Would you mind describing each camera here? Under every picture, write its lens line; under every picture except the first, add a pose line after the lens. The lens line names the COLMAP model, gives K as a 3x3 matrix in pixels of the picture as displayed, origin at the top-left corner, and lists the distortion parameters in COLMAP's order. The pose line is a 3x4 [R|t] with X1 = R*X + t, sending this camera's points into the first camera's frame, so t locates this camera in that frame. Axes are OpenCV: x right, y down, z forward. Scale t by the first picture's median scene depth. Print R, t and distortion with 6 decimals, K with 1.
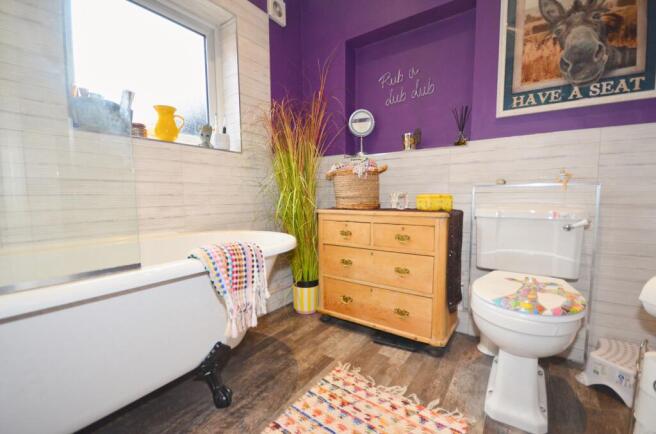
lens RADIAL K [[298.3, 0, 333.3], [0, 298.3, 228.4], [0, 0, 1]] dist [0.009364, 0.000040]
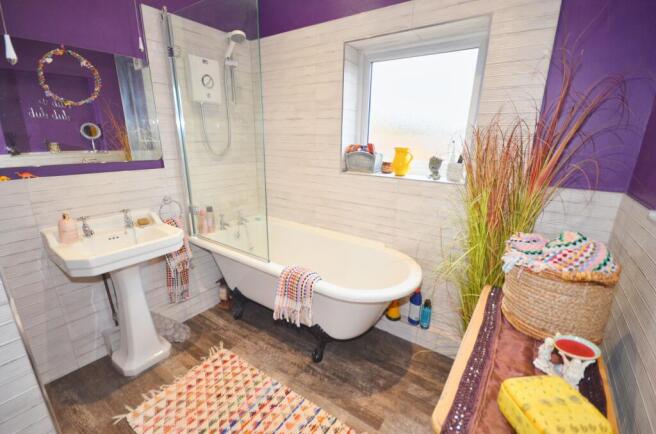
lens RADIAL K [[286.2, 0, 330.6], [0, 286.2, 223.7], [0, 0, 1]] dist [-0.009374, -0.000381]
pose [[0.018499, 0.294637, -0.955430, 0.673242], [-0.110323, 0.950360, 0.290937, -0.438838], [0.993724, 0.100024, 0.050086, 0.731026]]
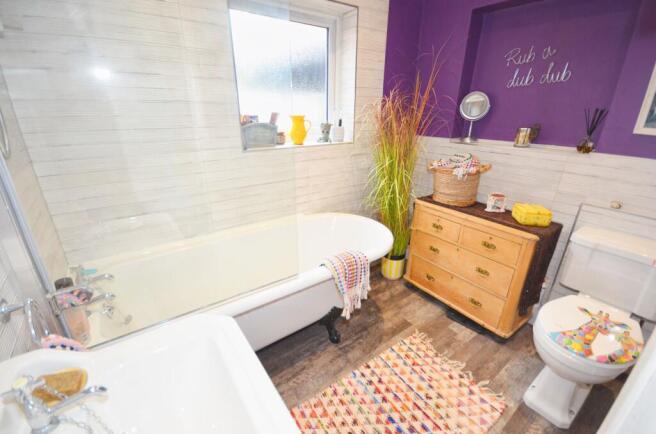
lens RADIAL K [[297.1, 0, 325.2], [0, 297.1, 232.3], [0, 0, 1]] dist [0.030569, -0.017978]
pose [[0.943402, 0.138489, -0.301353, -0.017980], [-0.040881, 0.950272, 0.308725, -0.348467], [0.329123, -0.278933, 0.902150, -0.216300]]
